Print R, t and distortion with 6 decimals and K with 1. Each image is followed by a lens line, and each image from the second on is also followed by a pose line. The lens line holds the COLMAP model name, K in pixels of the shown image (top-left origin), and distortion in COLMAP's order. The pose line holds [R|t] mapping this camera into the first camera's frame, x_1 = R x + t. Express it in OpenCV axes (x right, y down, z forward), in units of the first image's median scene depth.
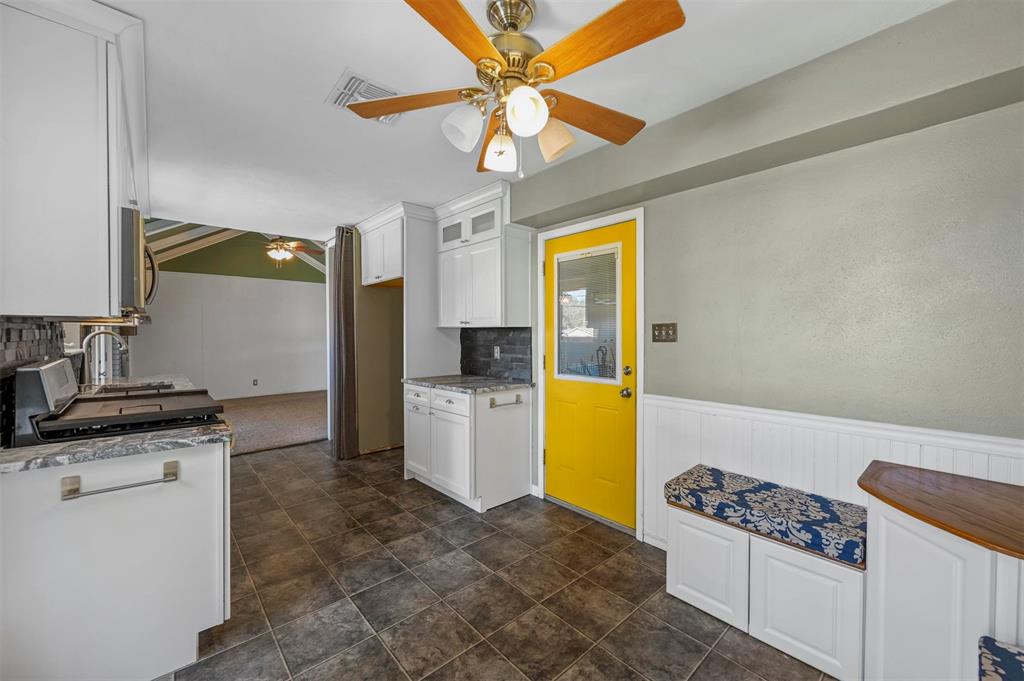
lens RADIAL K [[403.0, 0, 507.5], [0, 403.0, 338.5], [0, 0, 1]] dist [-0.001748, 0.000084]
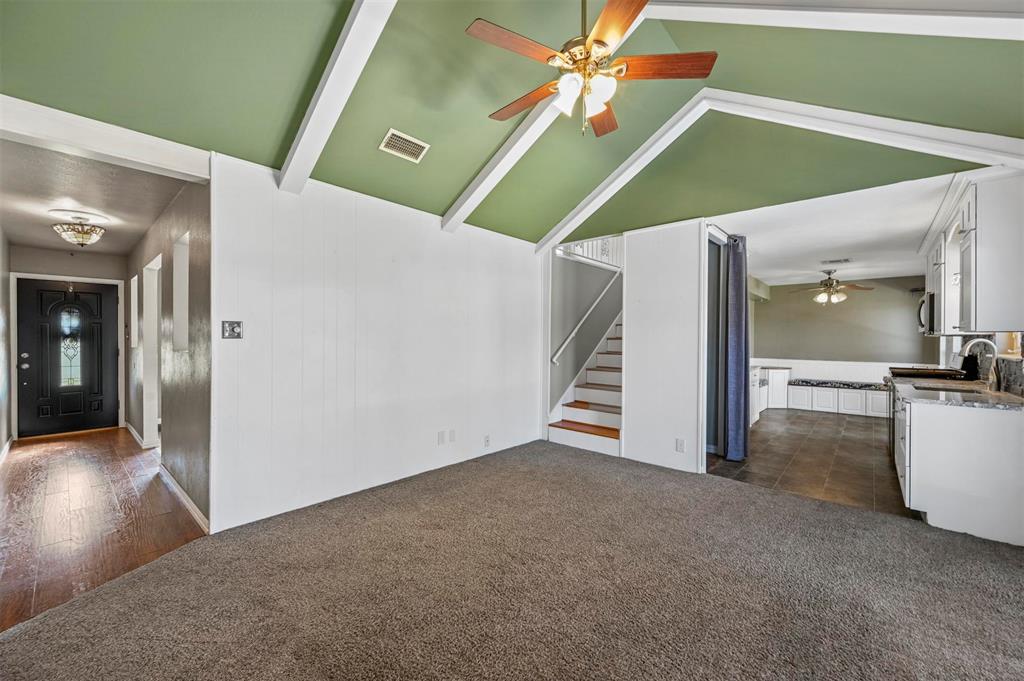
lens RADIAL K [[400.1, 0, 537.2], [0, 400.1, 340.0], [0, 0, 1]] dist [-0.000638, 0.000032]
pose [[-0.146596, -0.003948, 0.989189, -1.592091], [0.007193, 0.999961, 0.005057, -0.021134], [-0.989170, 0.007857, -0.146562, 1.964460]]
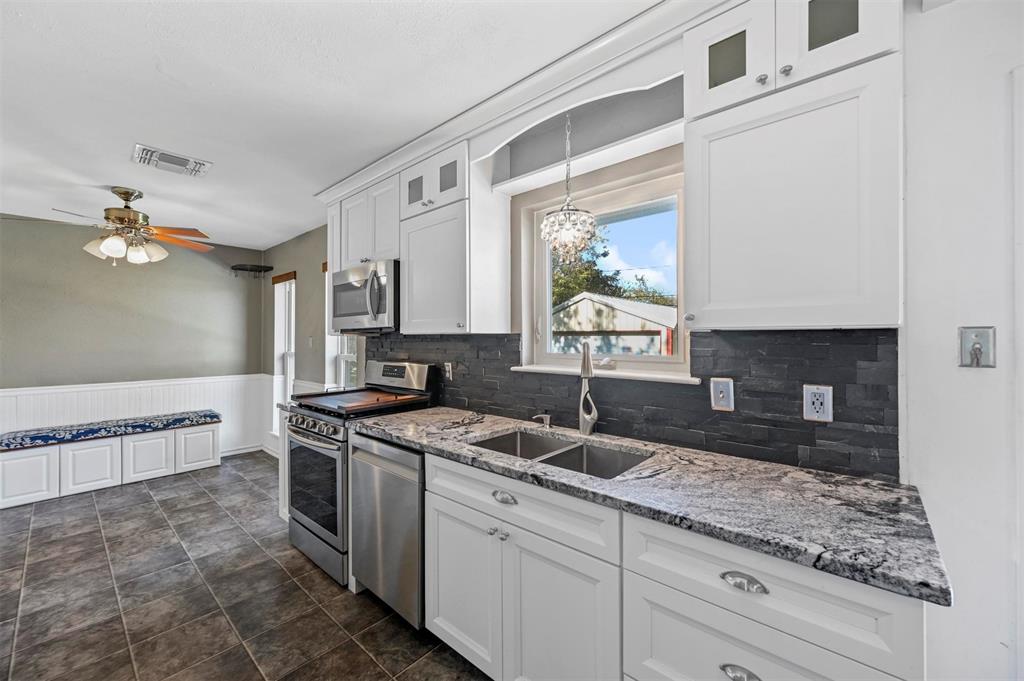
lens RADIAL K [[403.0, 0, 507.5], [0, 403.0, 338.5], [0, 0, 1]] dist [-0.001748, 0.000084]
pose [[-0.993821, 0.005877, -0.110842, -0.688771], [0.004171, 0.999869, 0.015619, -0.022959], [0.110919, 0.015060, -0.993715, 1.308193]]
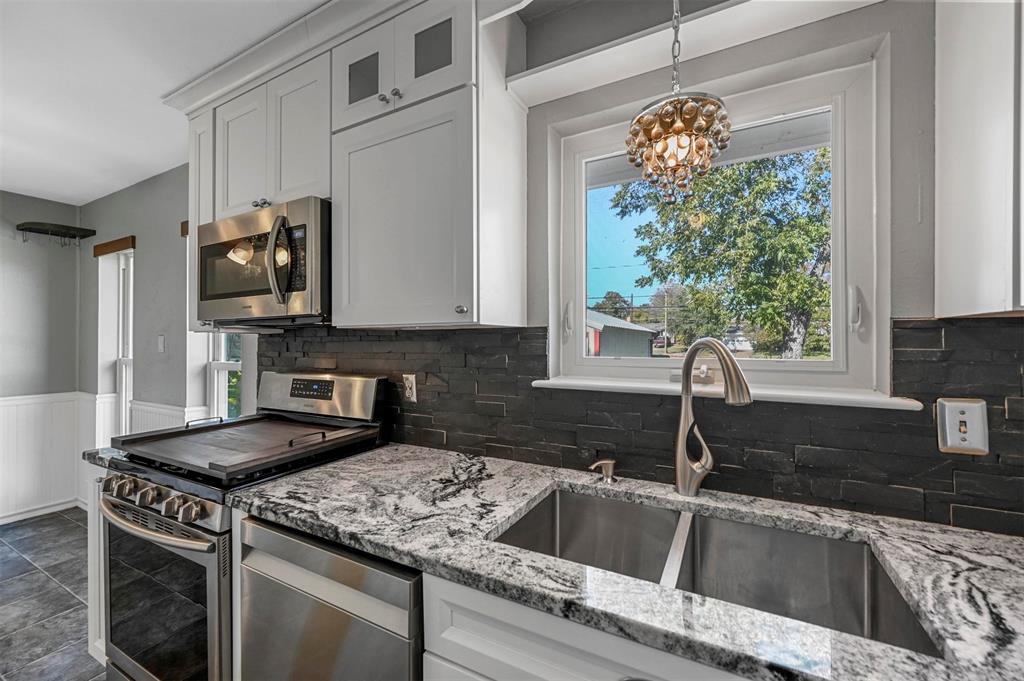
lens RADIAL K [[415.0, 0, 512.0], [0, 415.0, 340.5], [0, 0, 1]] dist [-0.000415, 0.000152]
pose [[-0.940298, 0.005382, -0.340309, -0.612426], [0.000874, 0.999910, 0.013396, -0.012993], [0.340351, 0.012299, -0.940218, 1.058341]]
